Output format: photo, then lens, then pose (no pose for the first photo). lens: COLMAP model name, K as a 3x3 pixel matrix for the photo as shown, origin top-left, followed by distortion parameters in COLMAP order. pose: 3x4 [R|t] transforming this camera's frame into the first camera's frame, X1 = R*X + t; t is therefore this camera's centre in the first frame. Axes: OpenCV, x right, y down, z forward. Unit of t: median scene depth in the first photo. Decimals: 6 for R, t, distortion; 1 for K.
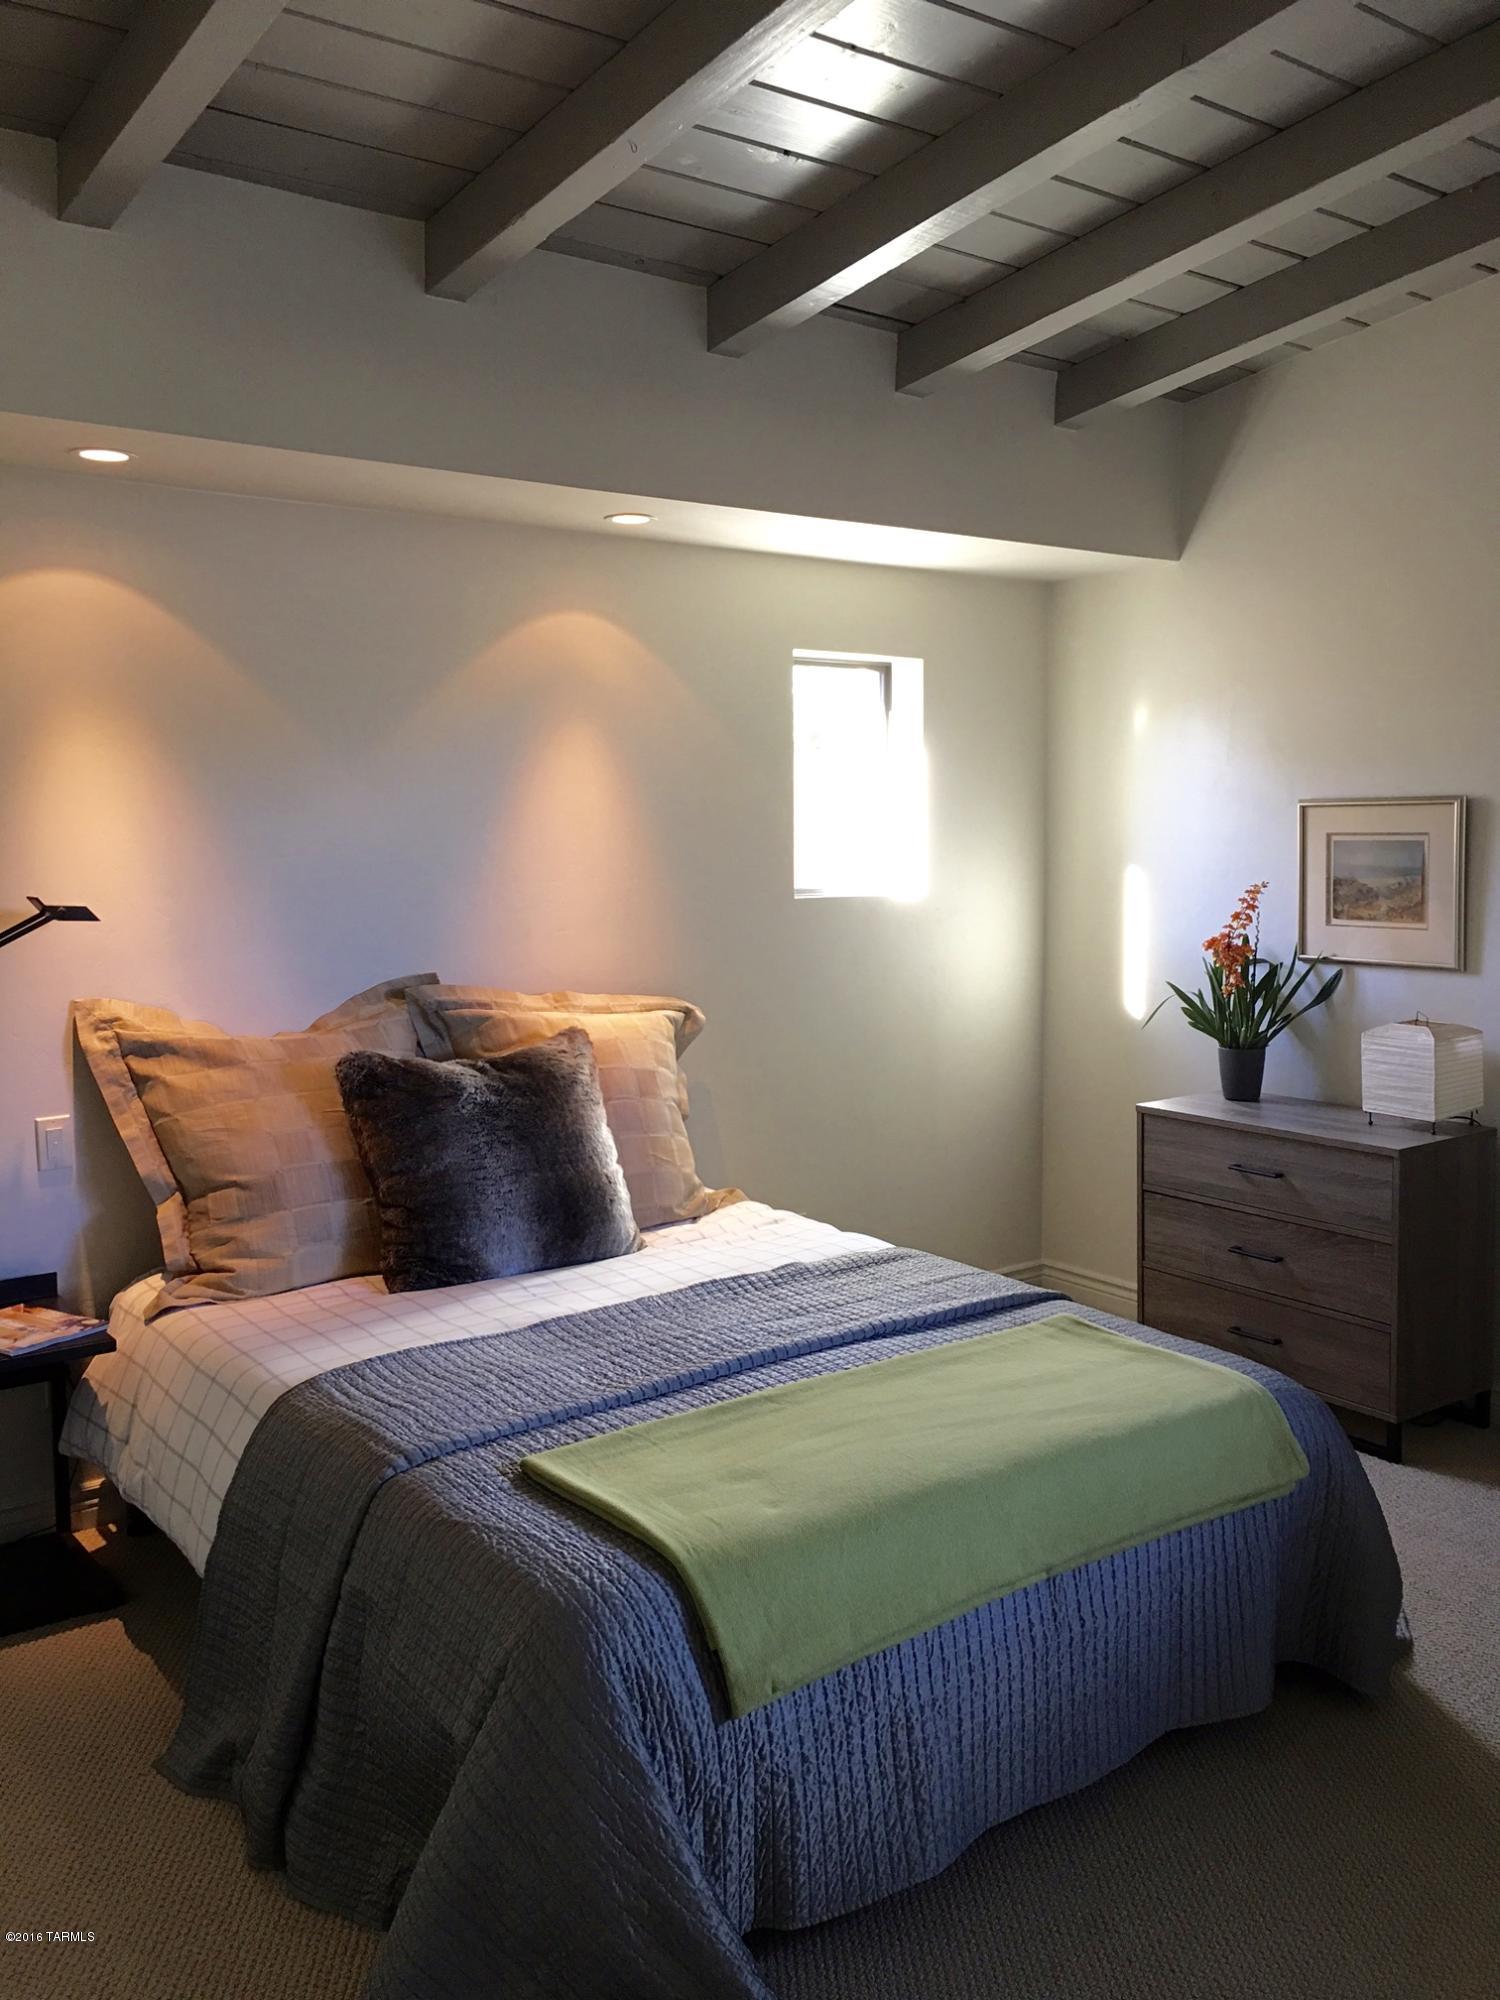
lens RADIAL K [[1712.3, 0, 749.5], [0, 1712.3, 987.0], [0, 0, 1]] dist [0.050268, -0.015887]
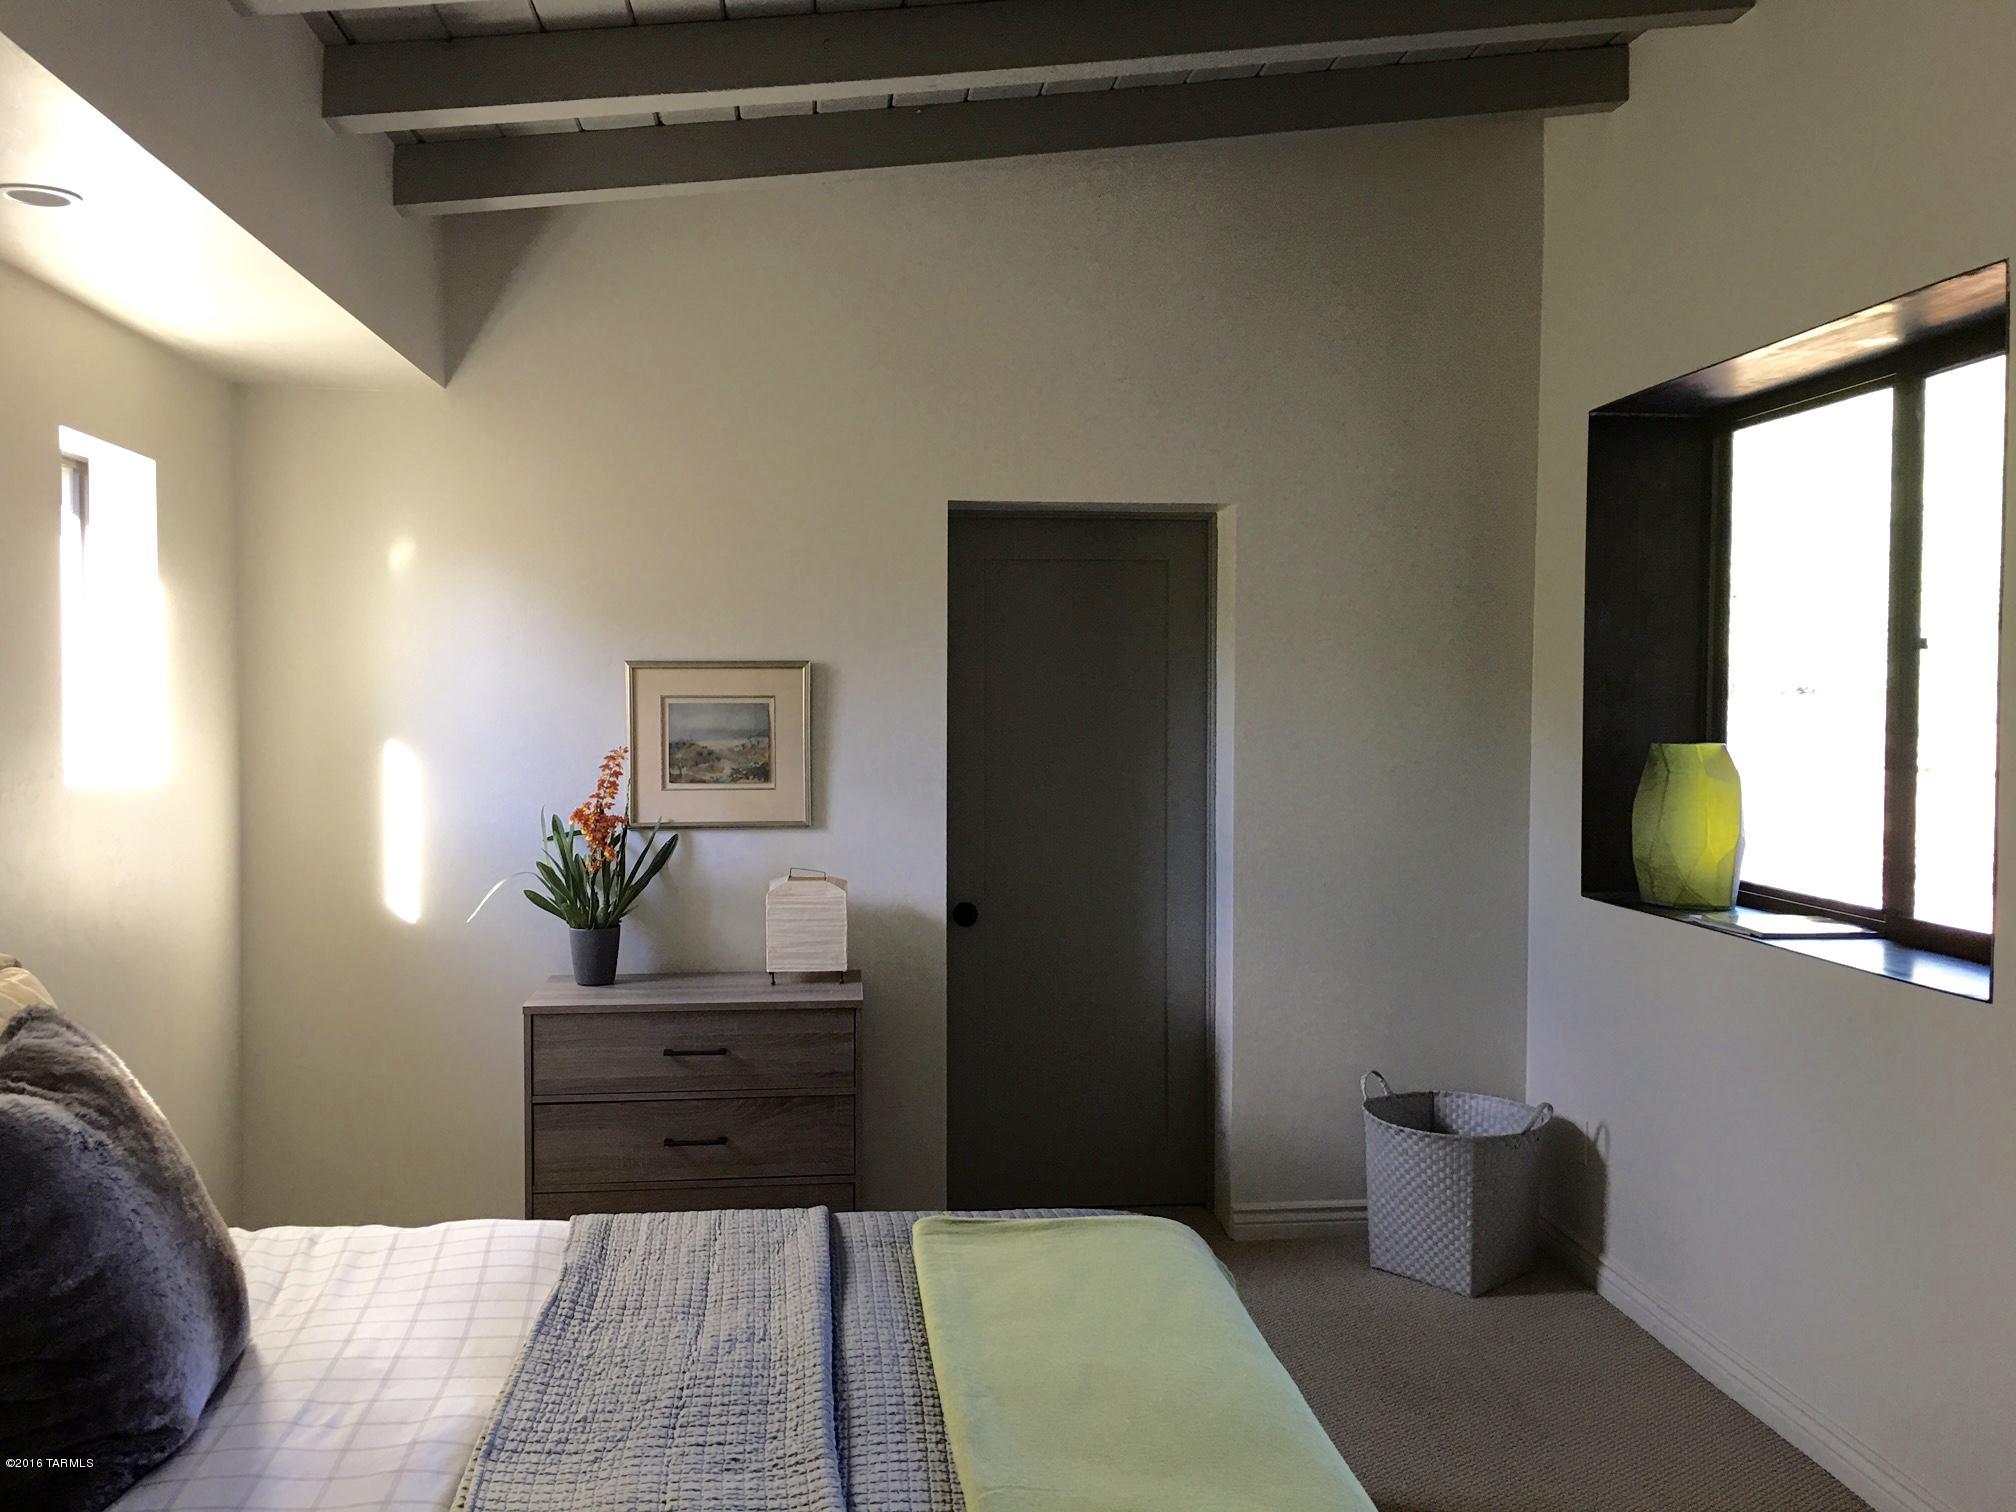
lens RADIAL K [[1726.0, 0, 1005.8], [0, 1726.0, 748.3], [0, 0, 1]] dist [0.050268, -0.015887]
pose [[0.500153, -0.021407, 0.865673, -0.417510], [0.077445, 0.996794, -0.020095, -0.025341], [-0.862467, 0.077093, 0.500207, 0.349689]]
